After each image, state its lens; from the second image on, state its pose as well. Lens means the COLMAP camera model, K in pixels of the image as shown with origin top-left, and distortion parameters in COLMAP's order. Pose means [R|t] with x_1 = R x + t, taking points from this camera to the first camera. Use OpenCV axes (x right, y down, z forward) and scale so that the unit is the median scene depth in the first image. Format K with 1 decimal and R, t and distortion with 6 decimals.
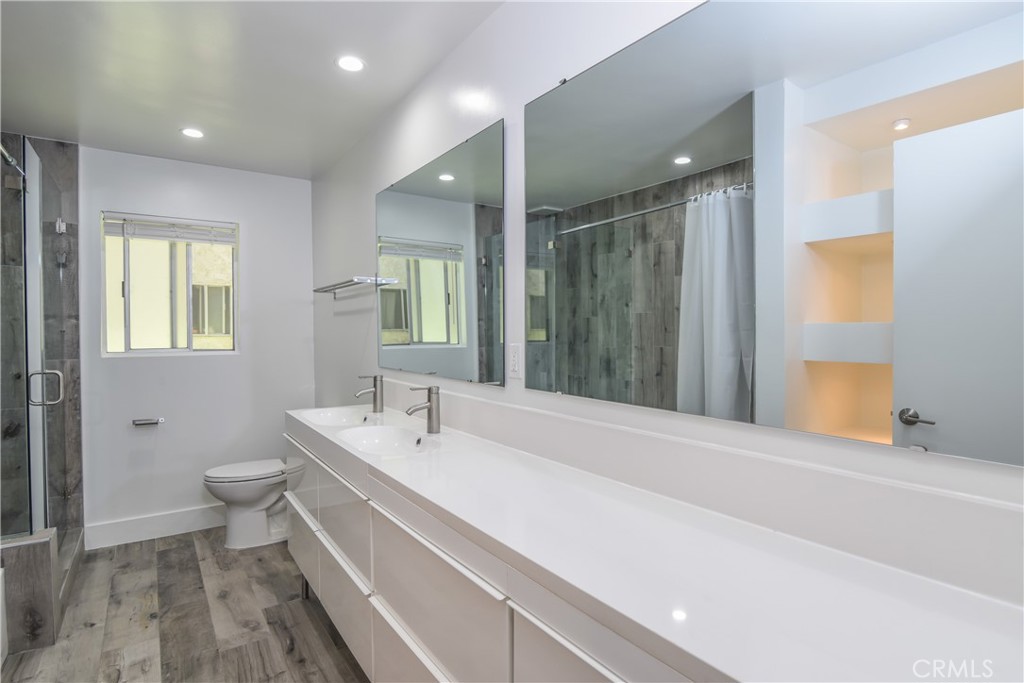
lens RADIAL K [[510.9, 0, 508.5], [0, 510.9, 339.9], [0, 0, 1]] dist [-0.017166, -0.000461]
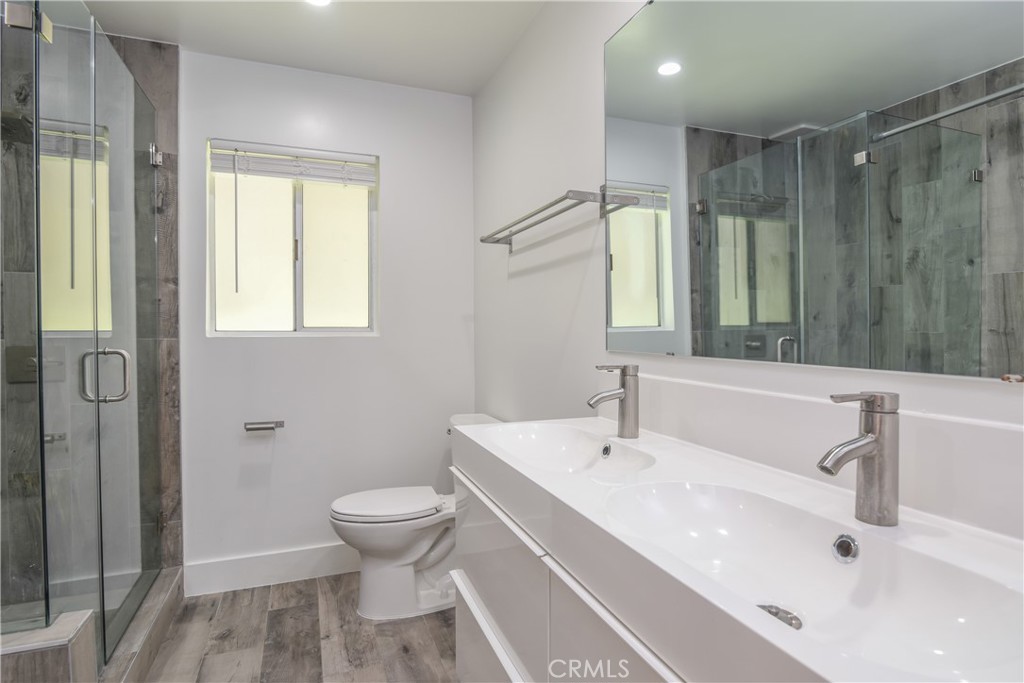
lens RADIAL K [[520.8, 0, 515.9], [0, 520.8, 341.9], [0, 0, 1]] dist [-0.019120, -0.000617]
pose [[0.974052, 0.009213, -0.226135, -0.199850], [-0.008095, 0.999950, 0.005870, 0.035088], [0.226177, -0.003887, 0.974078, 0.375989]]
